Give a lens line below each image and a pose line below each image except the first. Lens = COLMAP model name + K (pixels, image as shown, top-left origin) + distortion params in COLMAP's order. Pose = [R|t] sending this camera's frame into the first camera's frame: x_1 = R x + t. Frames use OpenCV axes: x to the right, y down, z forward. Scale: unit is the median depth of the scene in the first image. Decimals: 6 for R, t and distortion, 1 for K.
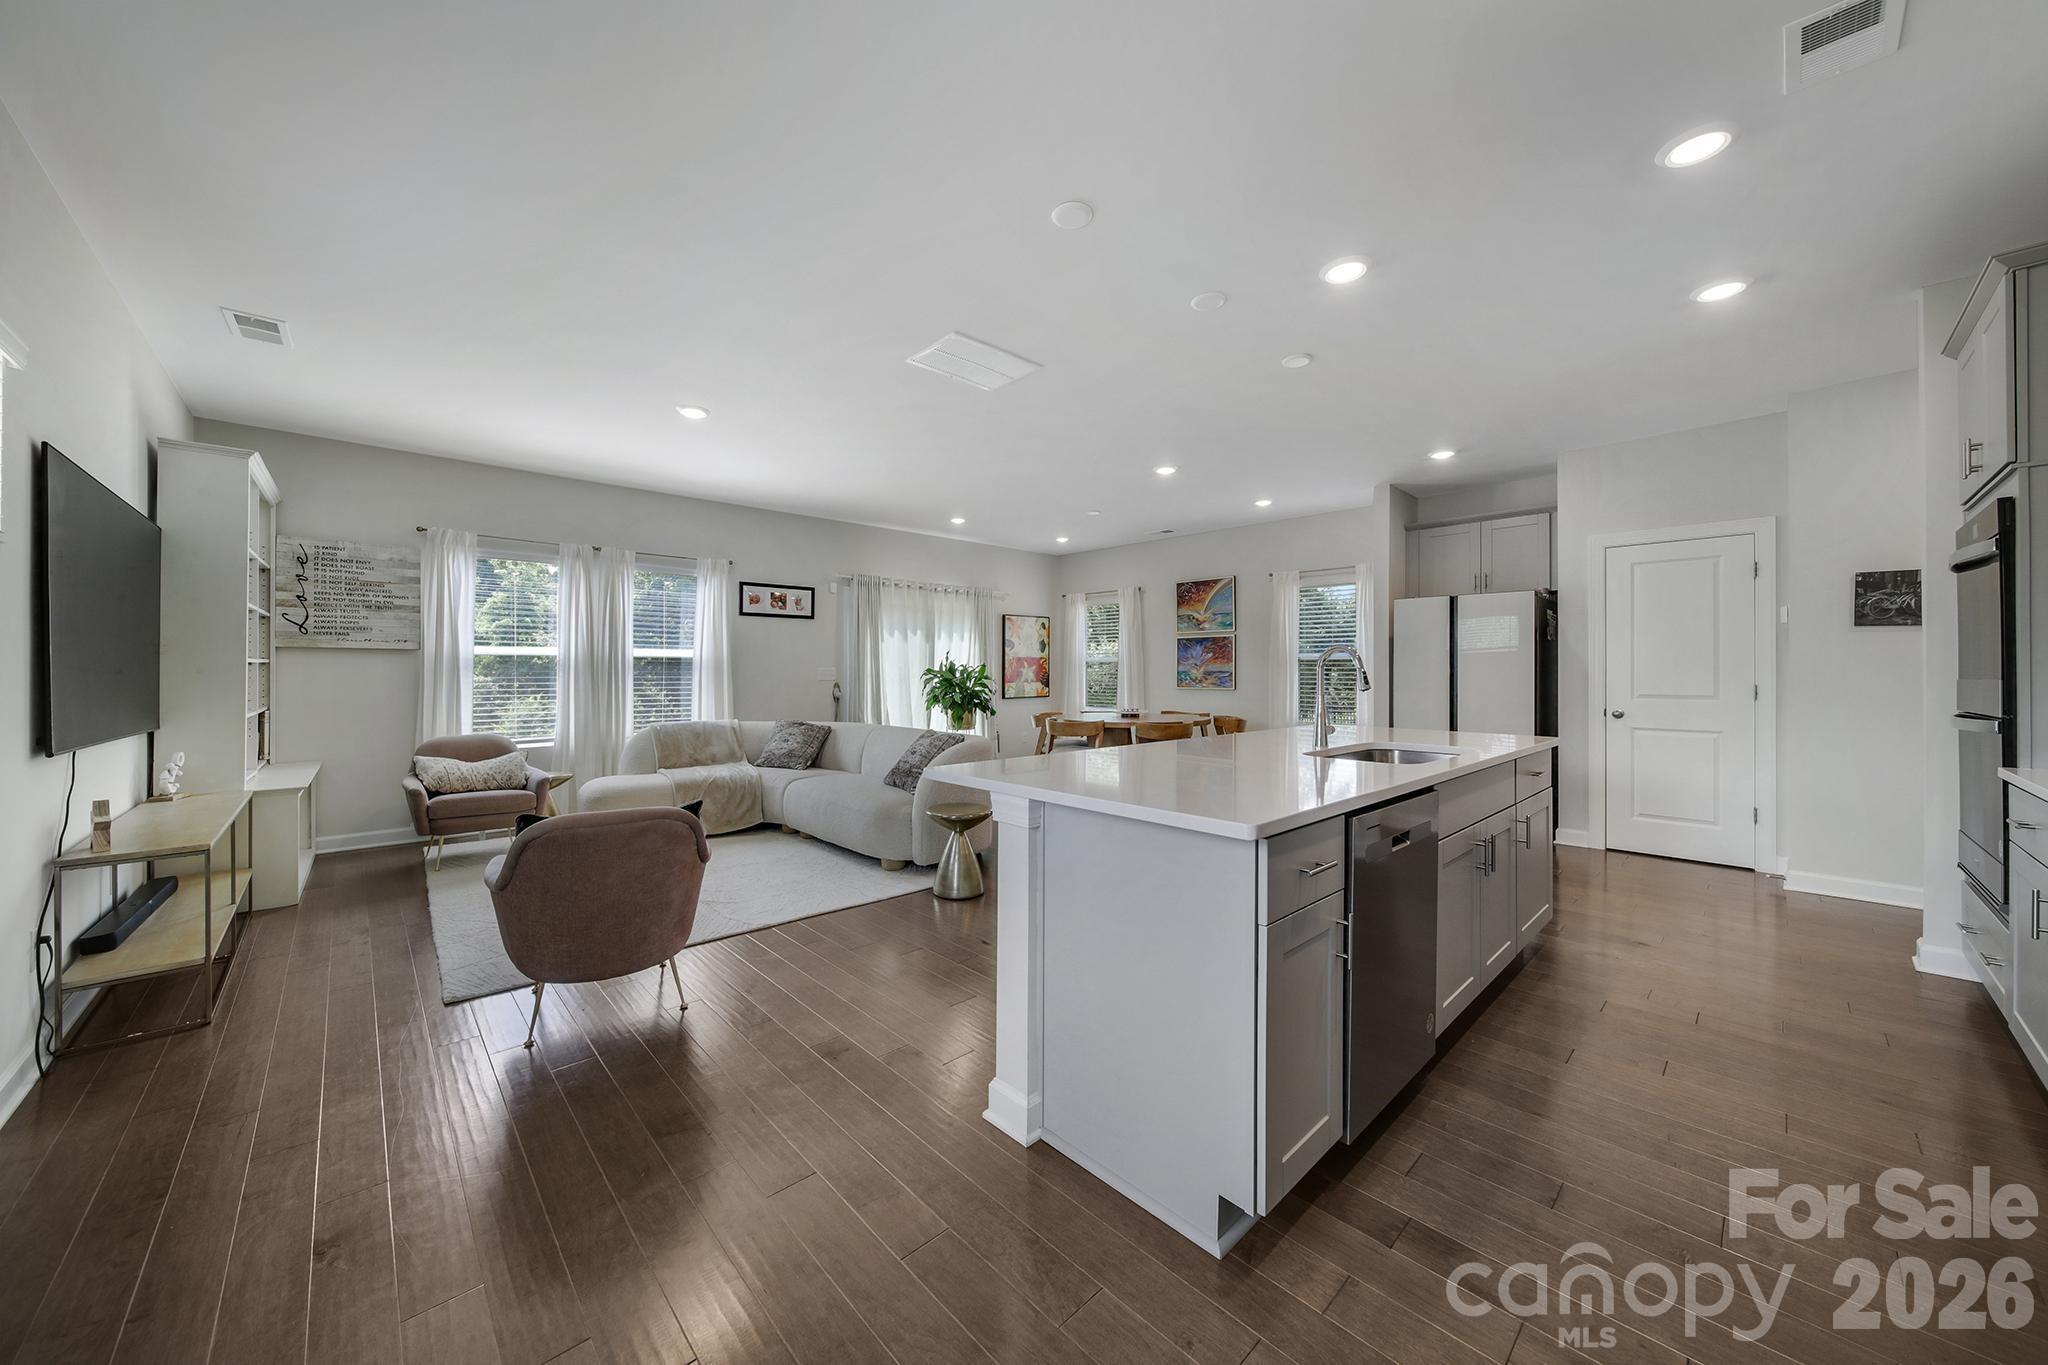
lens RADIAL K [[716.4, 0, 1015.9], [0, 716.4, 670.8], [0, 0, 1]] dist [-0.005933, -0.000233]
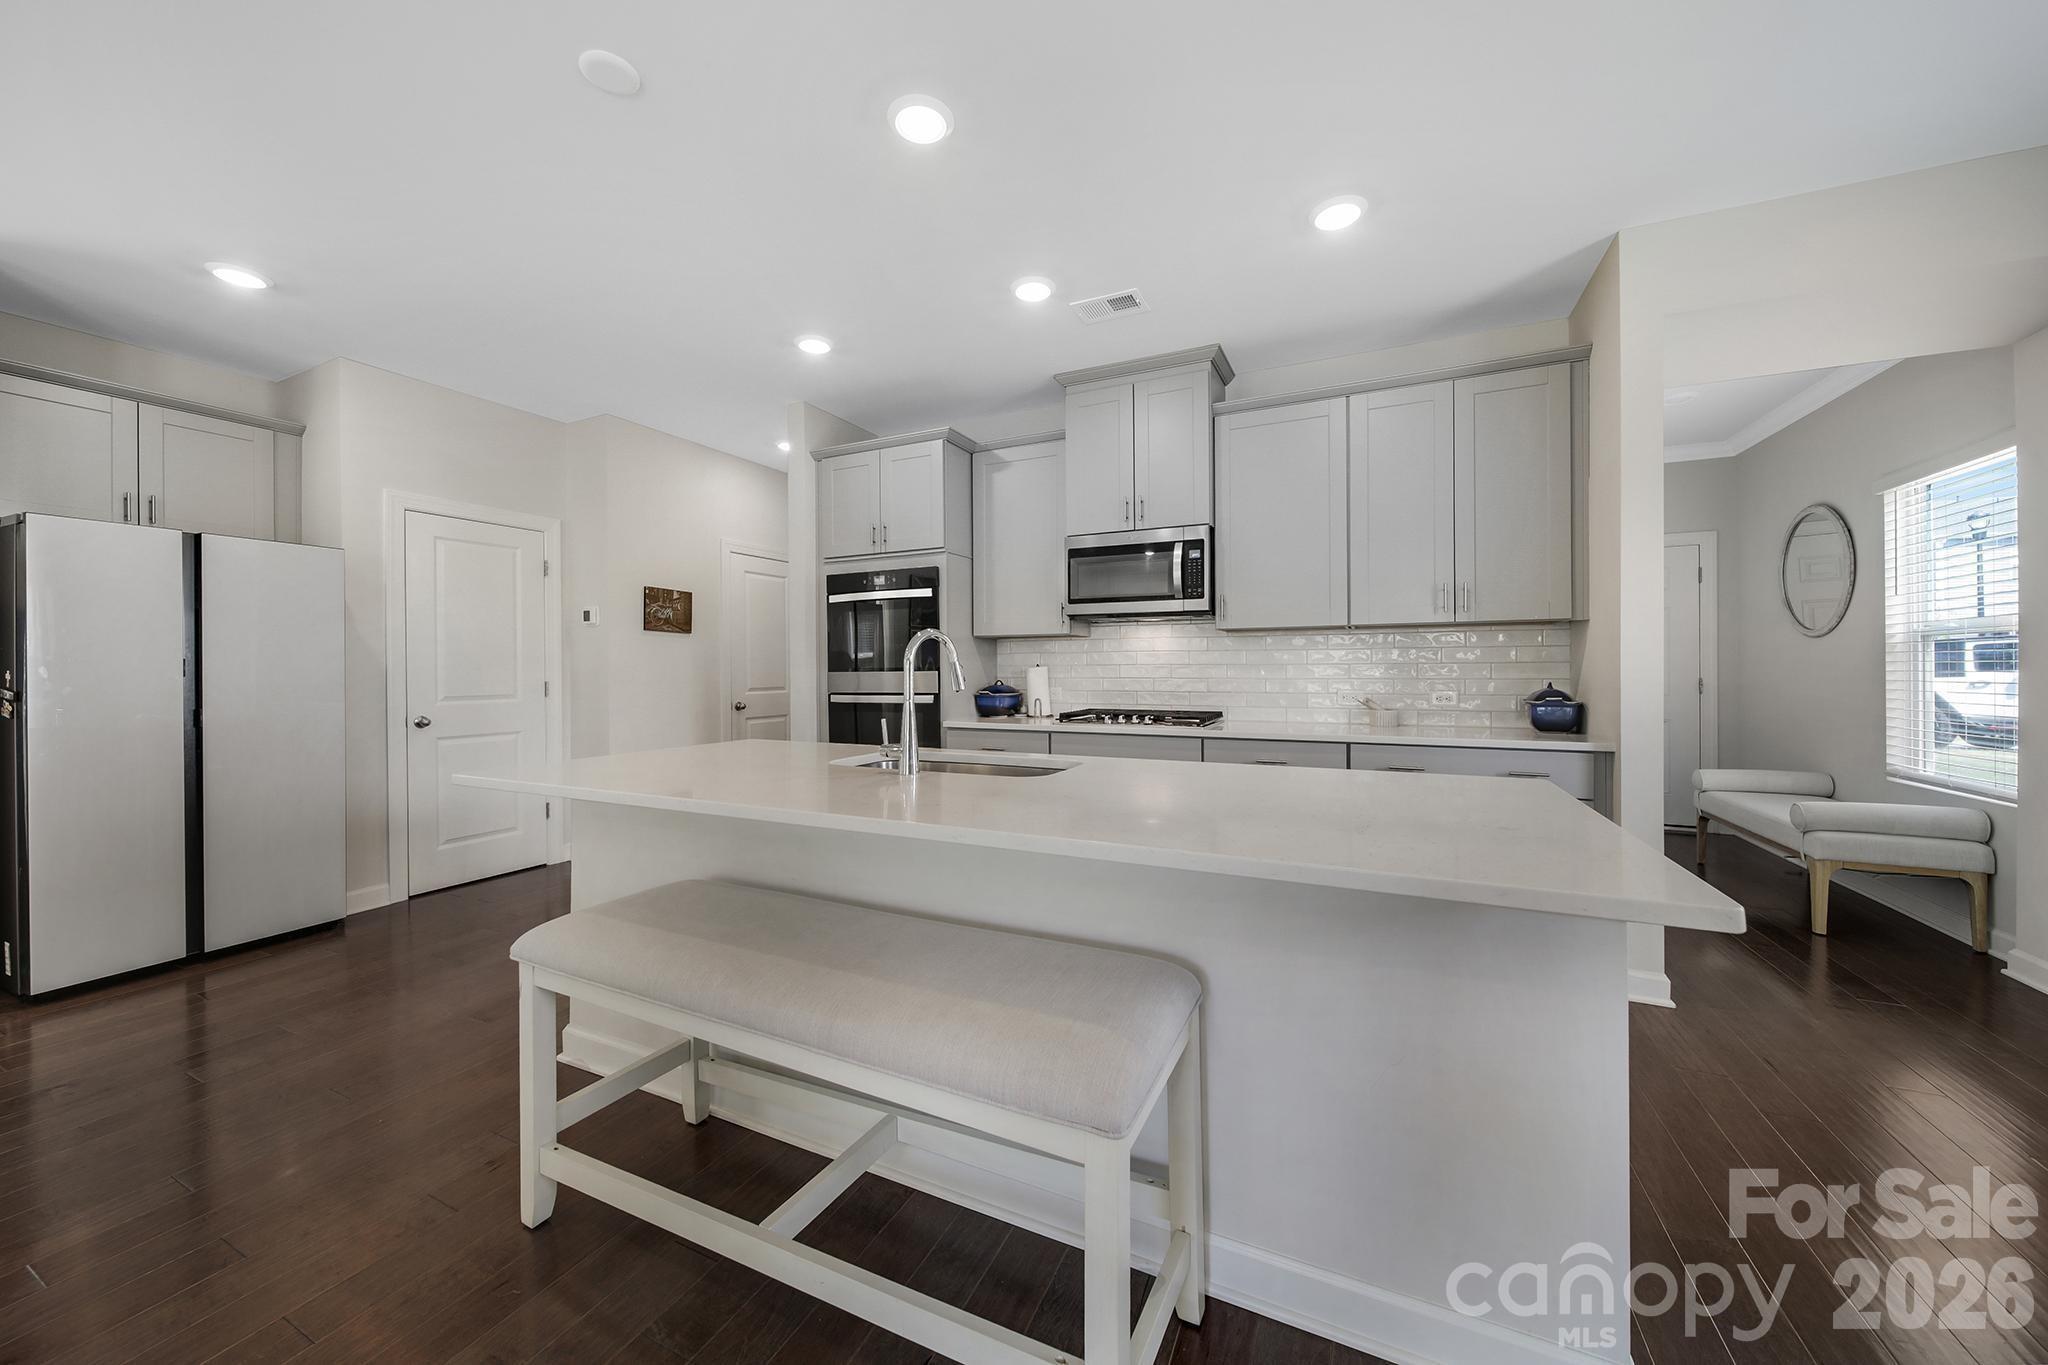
lens RADIAL K [[716.4, 0, 1031.2], [0, 716.4, 669.3], [0, 0, 1]] dist [-0.005933, -0.000233]
pose [[-0.372533, -0.002283, 0.928016, -0.106440], [0.004205, 0.999983, 0.004148, 0.000674], [-0.928010, 0.005447, -0.372516, 0.482120]]
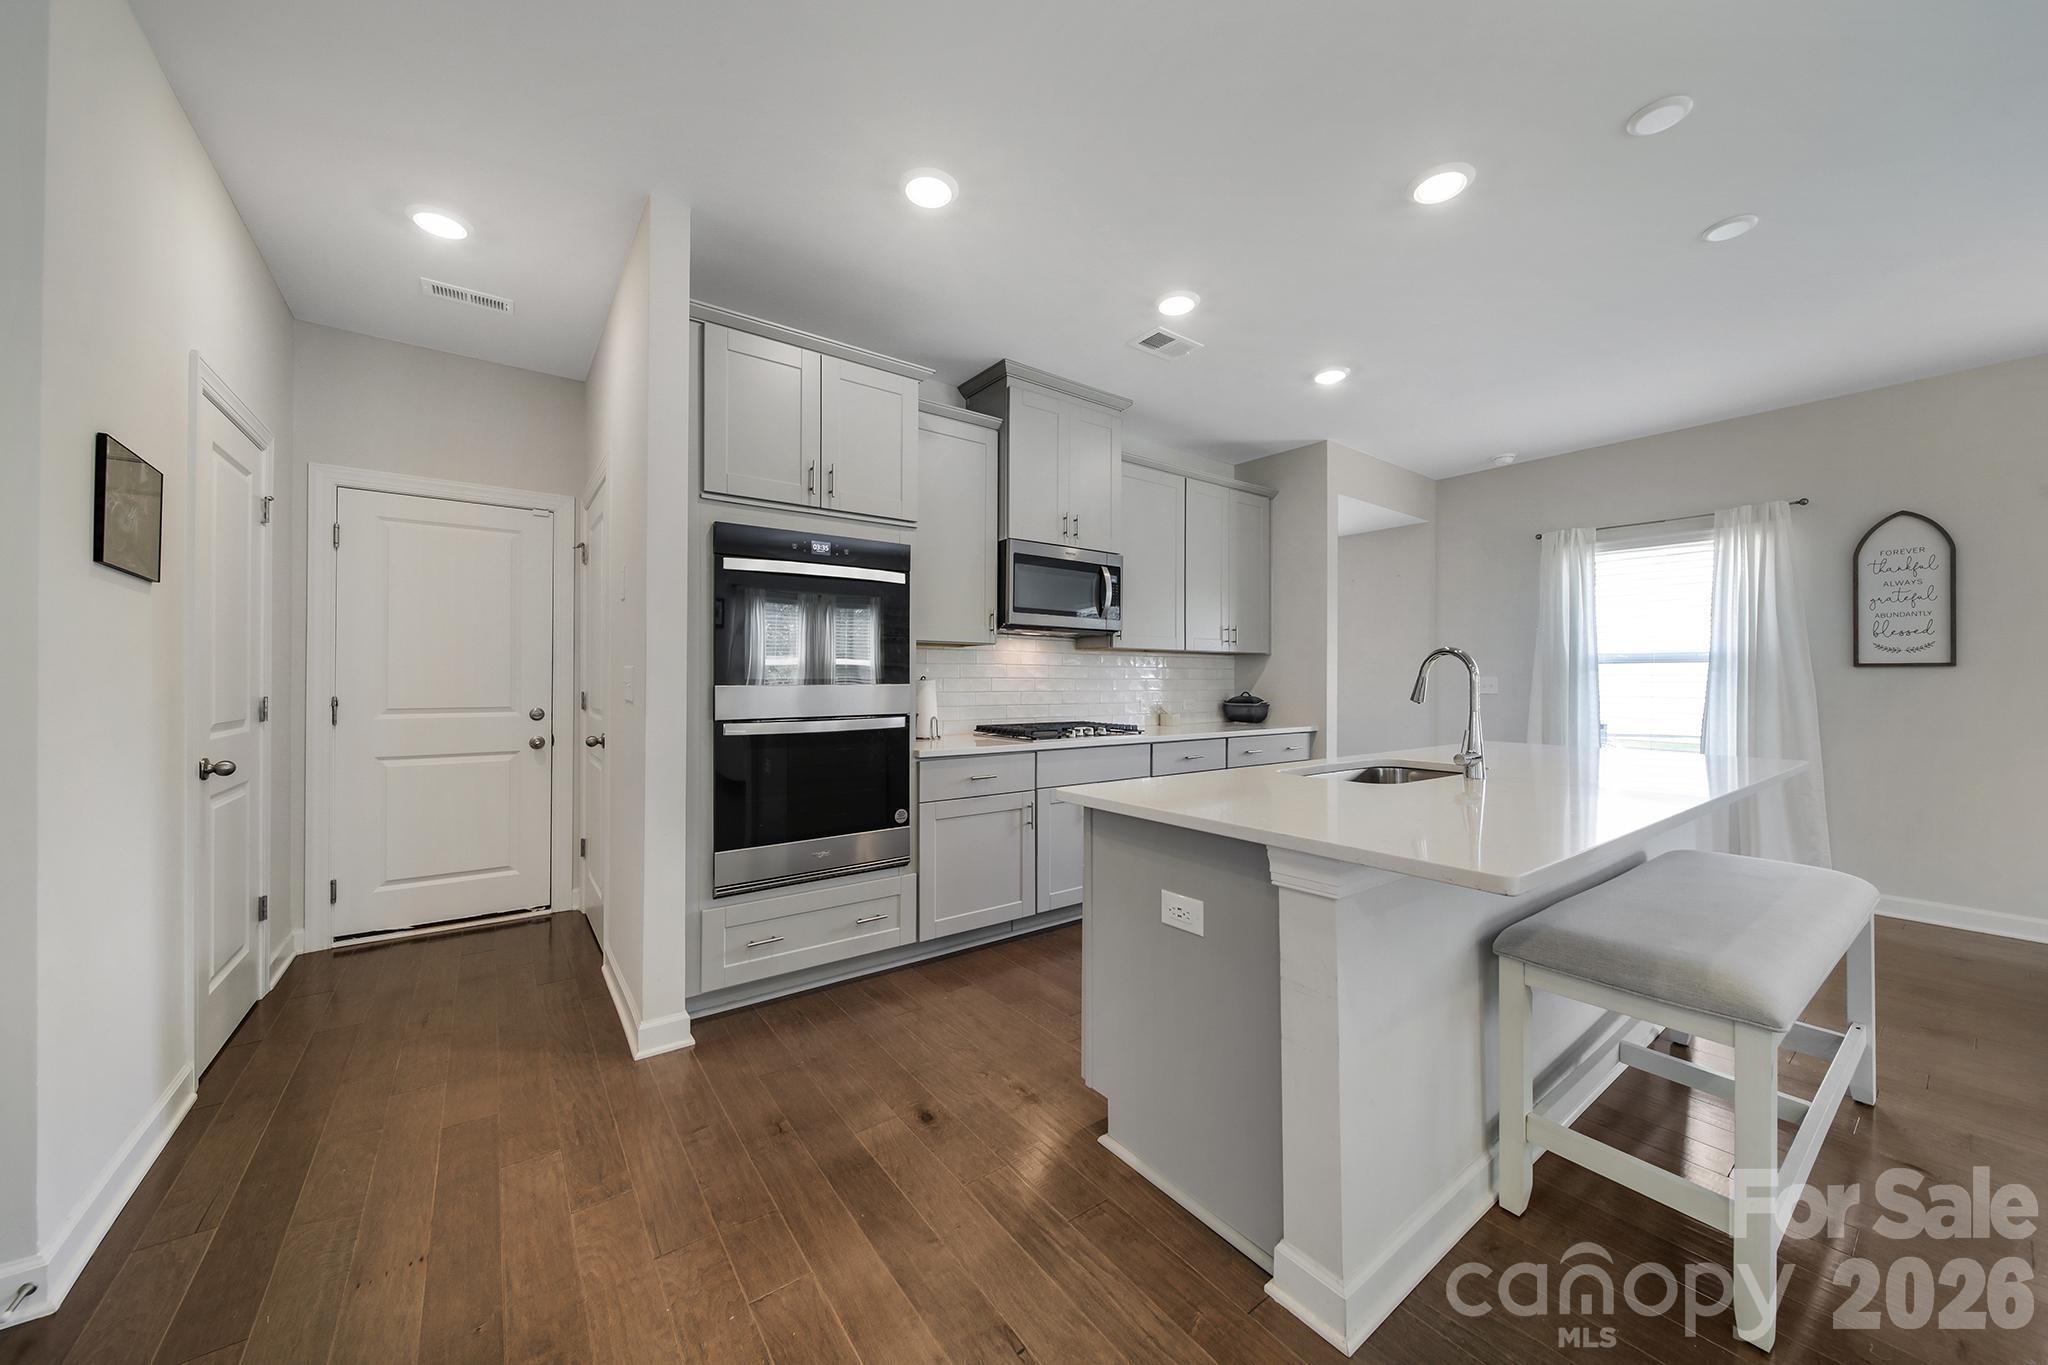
lens RADIAL K [[716.4, 0, 1016.6], [0, 716.4, 674.7], [0, 0, 1]] dist [-0.005933, -0.000233]
pose [[-0.993035, -0.003839, 0.117757, 0.348283], [-0.005000, 0.999942, -0.009564, 0.002311], [-0.117714, -0.010087, -0.992996, 0.766175]]
